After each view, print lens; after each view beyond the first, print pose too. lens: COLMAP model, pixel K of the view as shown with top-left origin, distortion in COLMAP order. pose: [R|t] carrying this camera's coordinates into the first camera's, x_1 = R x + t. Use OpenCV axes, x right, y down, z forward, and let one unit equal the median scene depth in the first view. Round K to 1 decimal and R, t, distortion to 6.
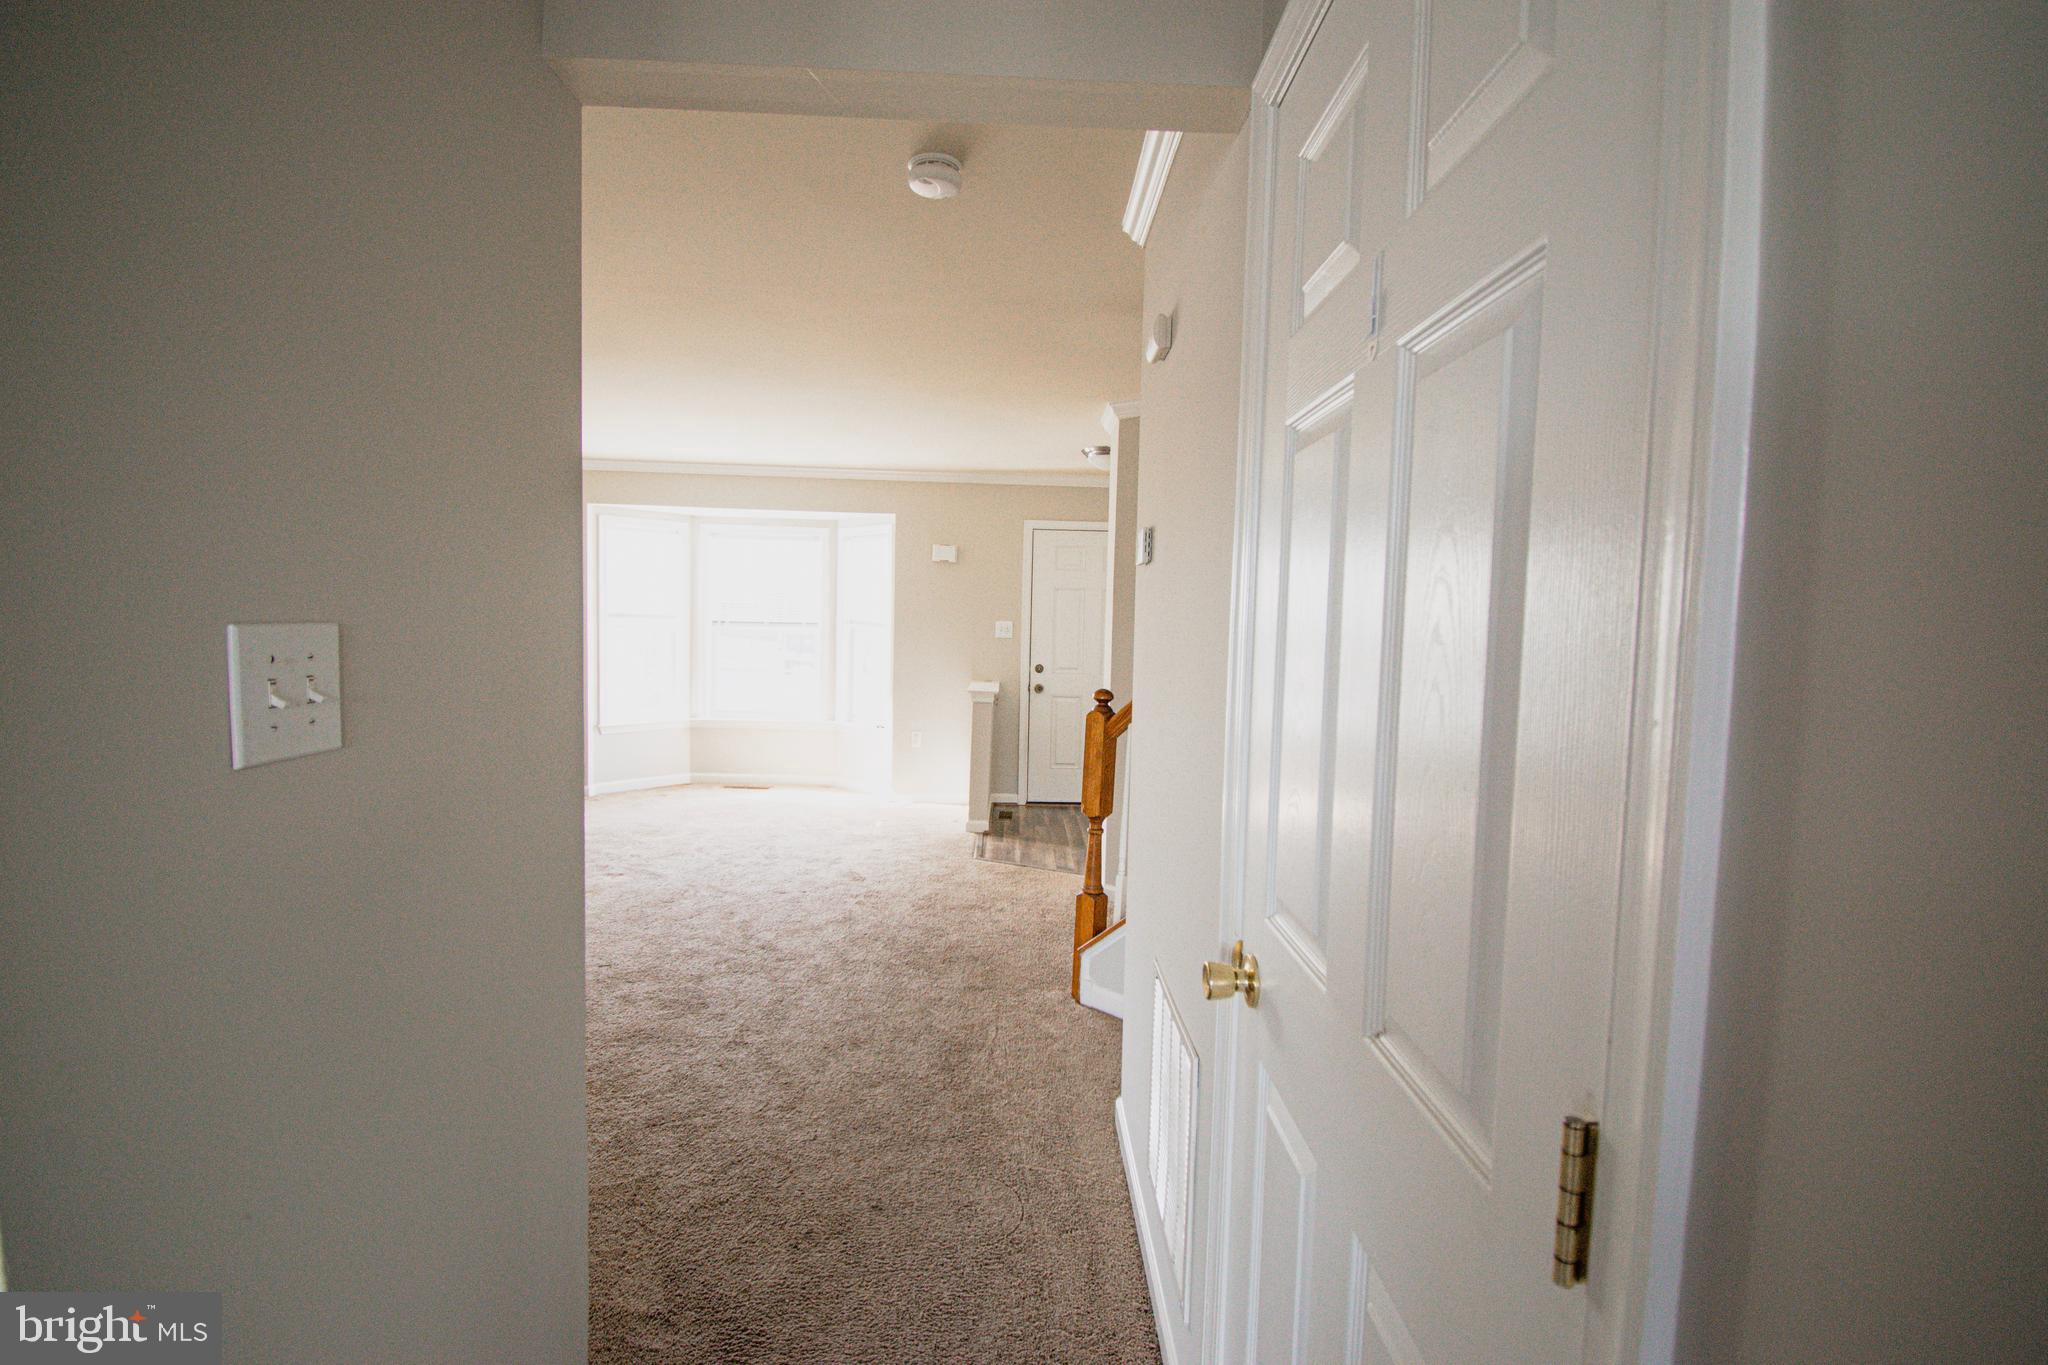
lens RADIAL K [[945.4, 0, 1024.0], [0, 945.4, 682.5], [0, 0, 1]] dist [0.018836, -0.025192]
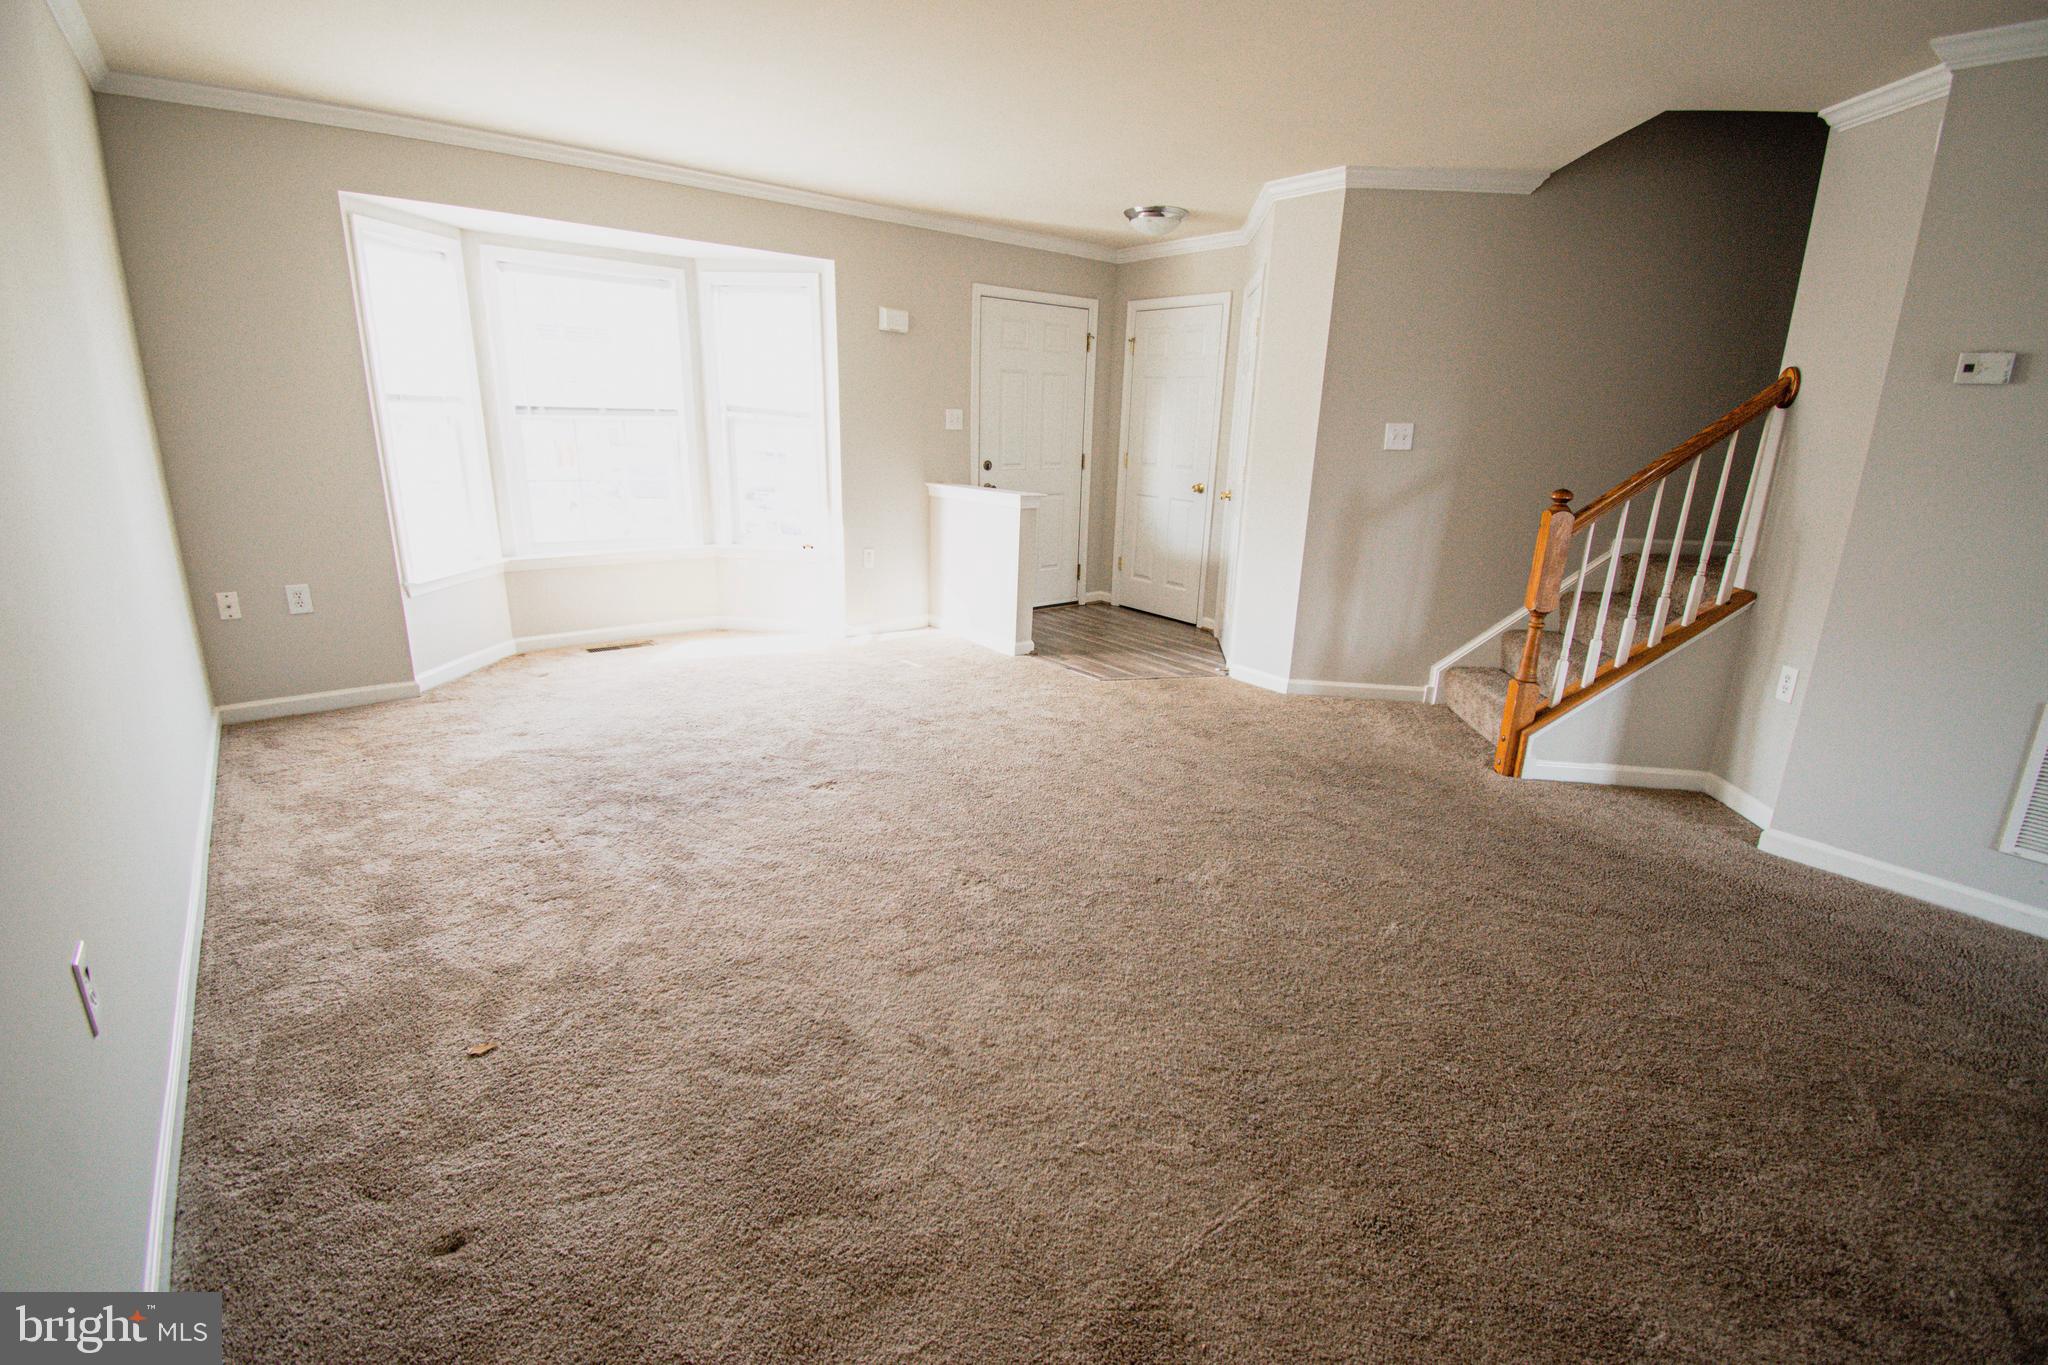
lens RADIAL K [[945.4, 0, 1024.0], [0, 945.4, 682.5], [0, 0, 1]] dist [0.018836, -0.025192]
pose [[0.777933, -0.172165, 0.604301, -0.532410], [0.031610, 0.971236, 0.236012, -0.025446], [-0.627551, -0.164500, 0.760999, 0.276533]]
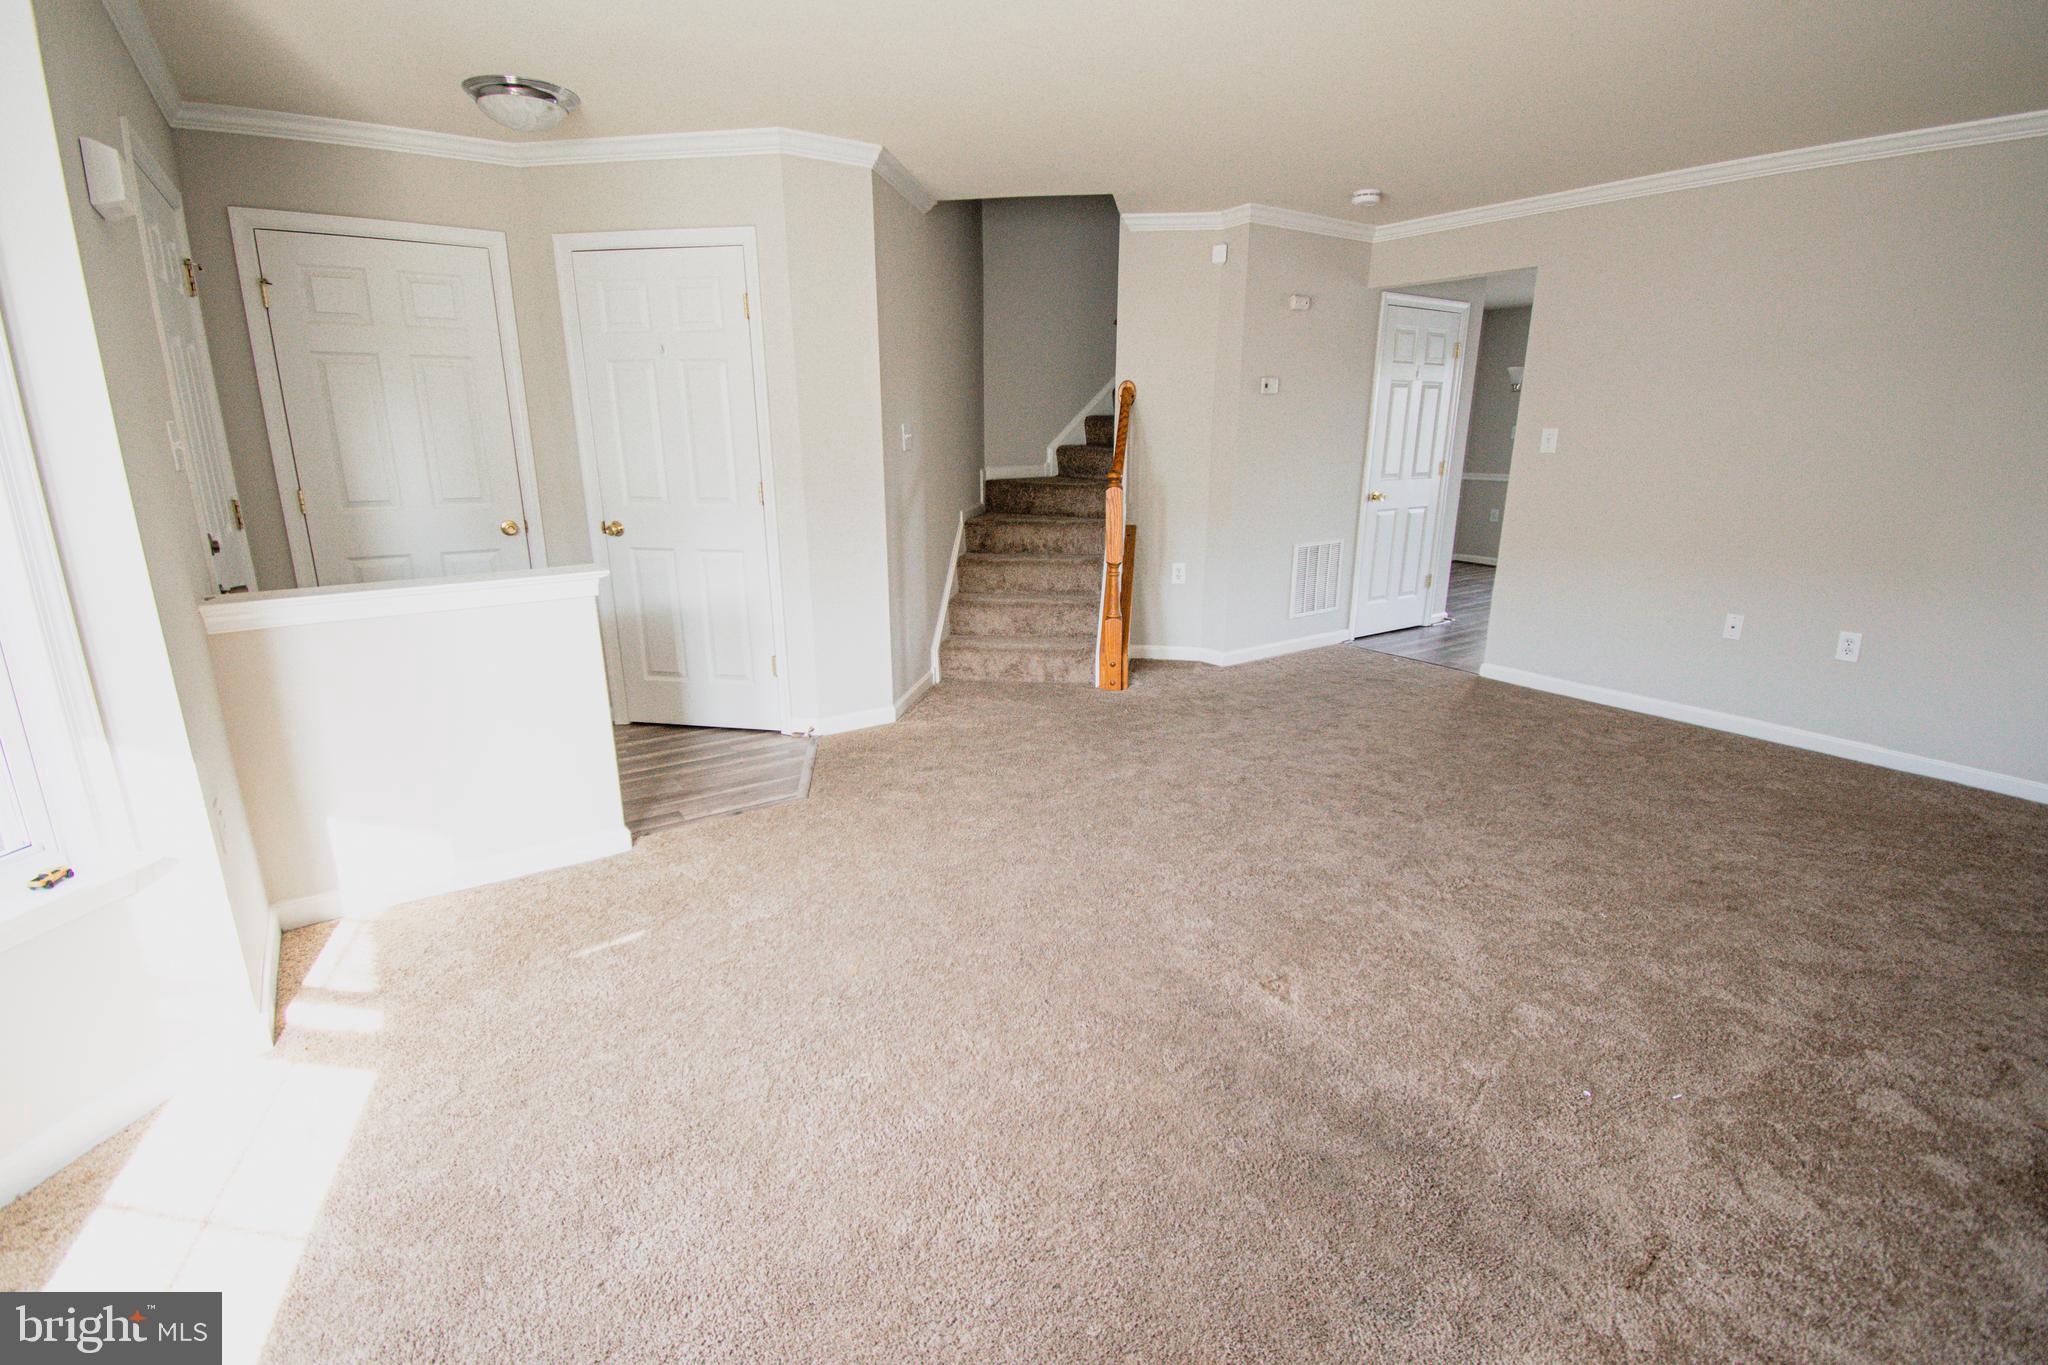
lens RADIAL K [[945.4, 0, 1024.0], [0, 945.4, 682.5], [0, 0, 1]] dist [0.018836, -0.025192]
pose [[-0.597941, -0.235194, 0.766257, -0.497313], [0.038724, 0.946389, 0.320701, -0.074297], [-0.800604, 0.221433, -0.556777, 0.982089]]
